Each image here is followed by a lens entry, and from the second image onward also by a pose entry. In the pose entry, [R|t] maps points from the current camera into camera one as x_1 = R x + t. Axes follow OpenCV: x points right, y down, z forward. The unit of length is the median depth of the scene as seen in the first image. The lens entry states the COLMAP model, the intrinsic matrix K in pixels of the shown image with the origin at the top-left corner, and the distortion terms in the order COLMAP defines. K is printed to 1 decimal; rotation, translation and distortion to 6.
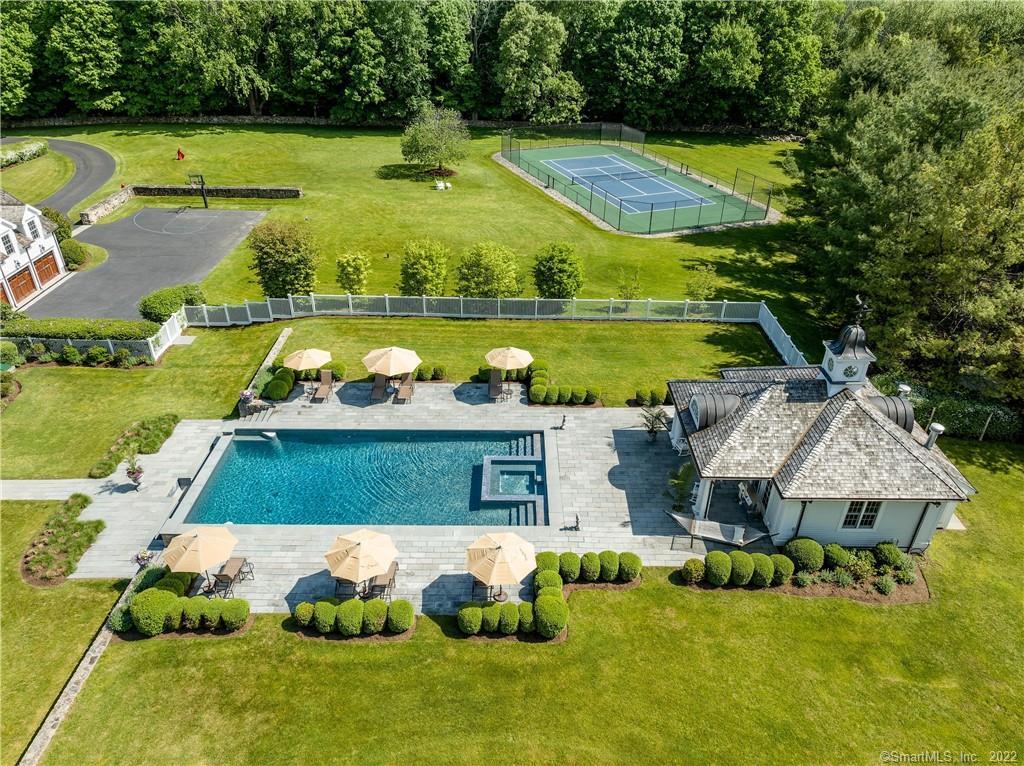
lens RADIAL K [[692.6, 0, 510.4], [0, 692.6, 381.4], [0, 0, 1]] dist [-0.001572, -0.003013]
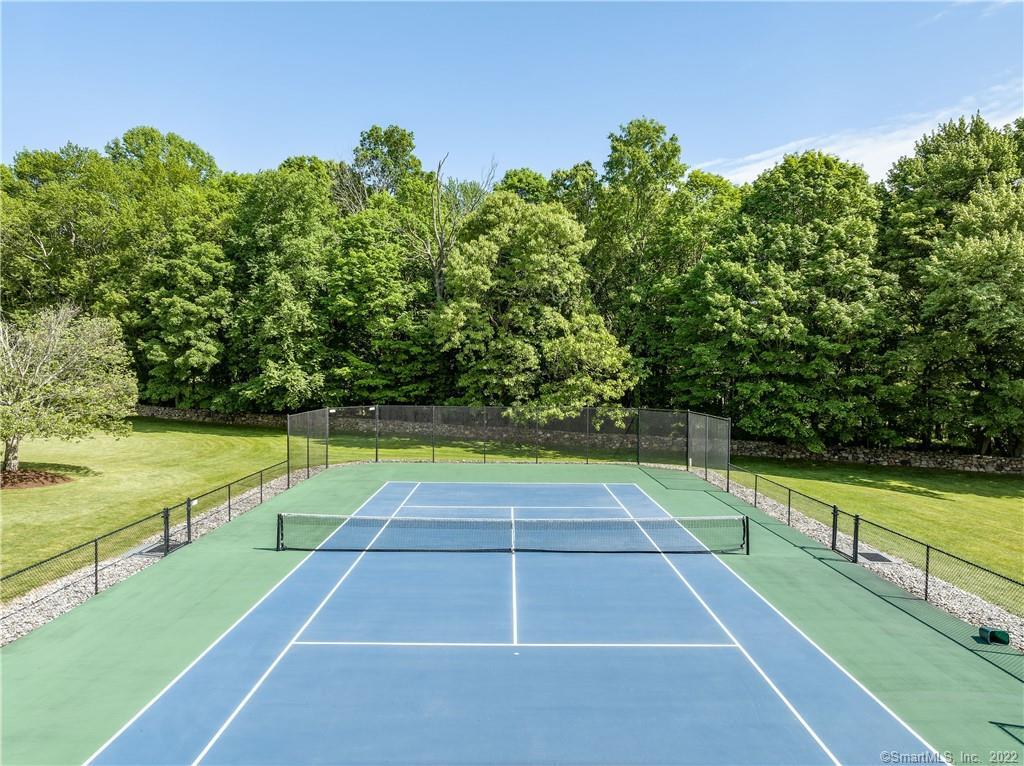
lens RADIAL K [[692.6, 0, 510.4], [0, 692.6, 381.4], [0, 0, 1]] dist [-0.001572, -0.003013]
pose [[0.930944, 0.001541, -0.365158, 0.236346], [-0.188860, 0.857892, -0.477863, -0.226762], [0.312530, 0.513828, 0.798941, 0.780483]]
